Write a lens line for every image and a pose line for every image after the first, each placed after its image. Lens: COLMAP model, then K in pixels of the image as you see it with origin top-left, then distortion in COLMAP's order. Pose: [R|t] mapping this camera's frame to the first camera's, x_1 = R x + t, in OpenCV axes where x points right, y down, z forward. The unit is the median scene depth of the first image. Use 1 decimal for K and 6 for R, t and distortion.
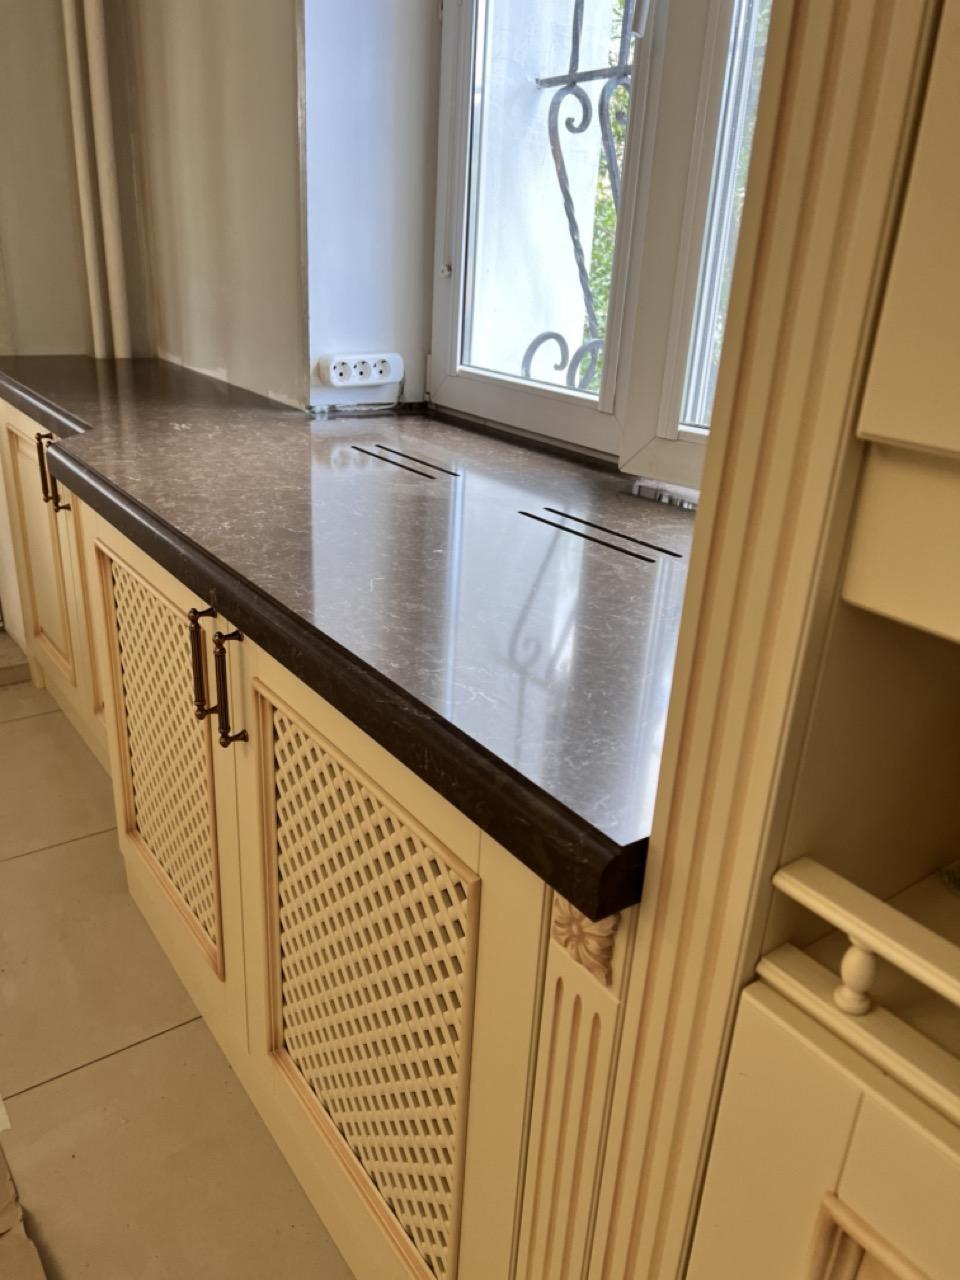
lens RADIAL K [[956.1, 0, 480.0], [0, 956.1, 640.0], [0, 0, 1]] dist [0.073471, -0.098058]
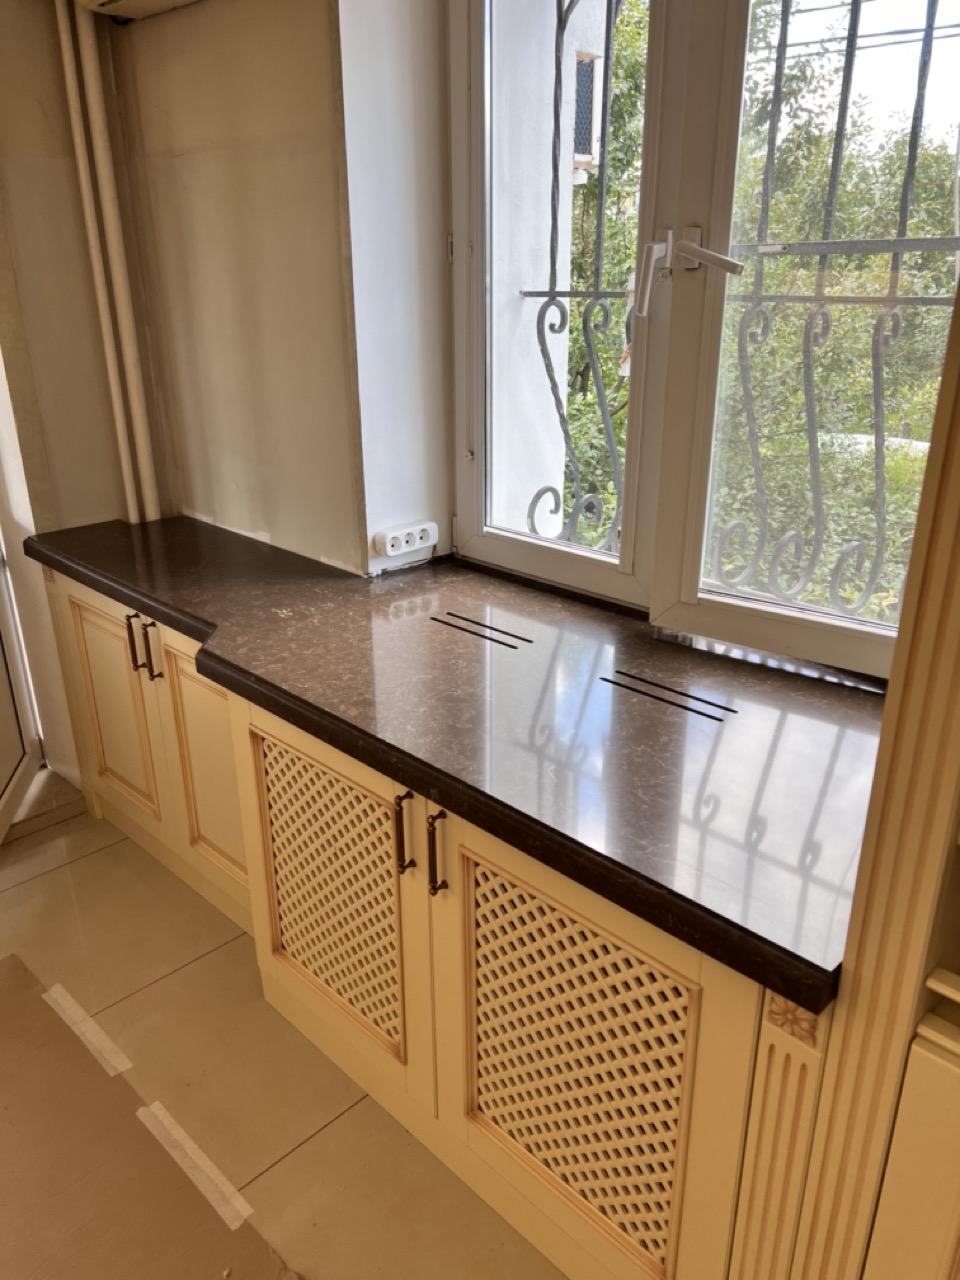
lens RADIAL K [[956.1, 0, 480.0], [0, 956.1, 640.0], [0, 0, 1]] dist [0.073471, -0.098058]
pose [[0.985547, -0.109846, 0.128960, -0.205962], [0.110893, 0.993832, -0.000941, -0.144942], [-0.128061, 0.015228, 0.991649, -0.215171]]
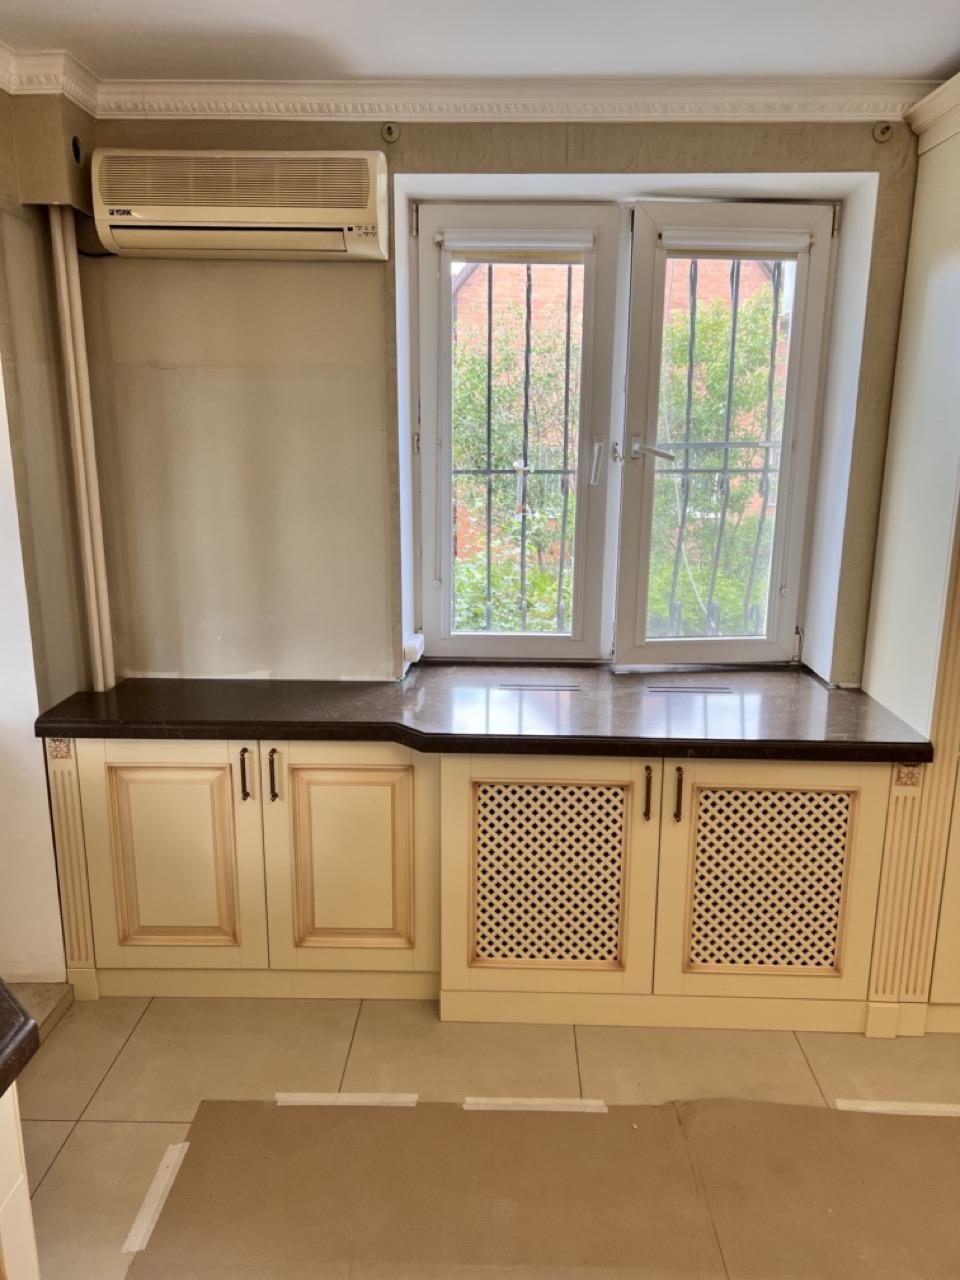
lens RADIAL K [[956.1, 0, 480.0], [0, 956.1, 640.0], [0, 0, 1]] dist [0.073471, -0.098058]
pose [[0.613646, -0.232647, 0.754529, -1.298154], [0.326890, 0.944720, 0.025435, -0.303121], [-0.718736, 0.231040, 0.655773, -0.147715]]
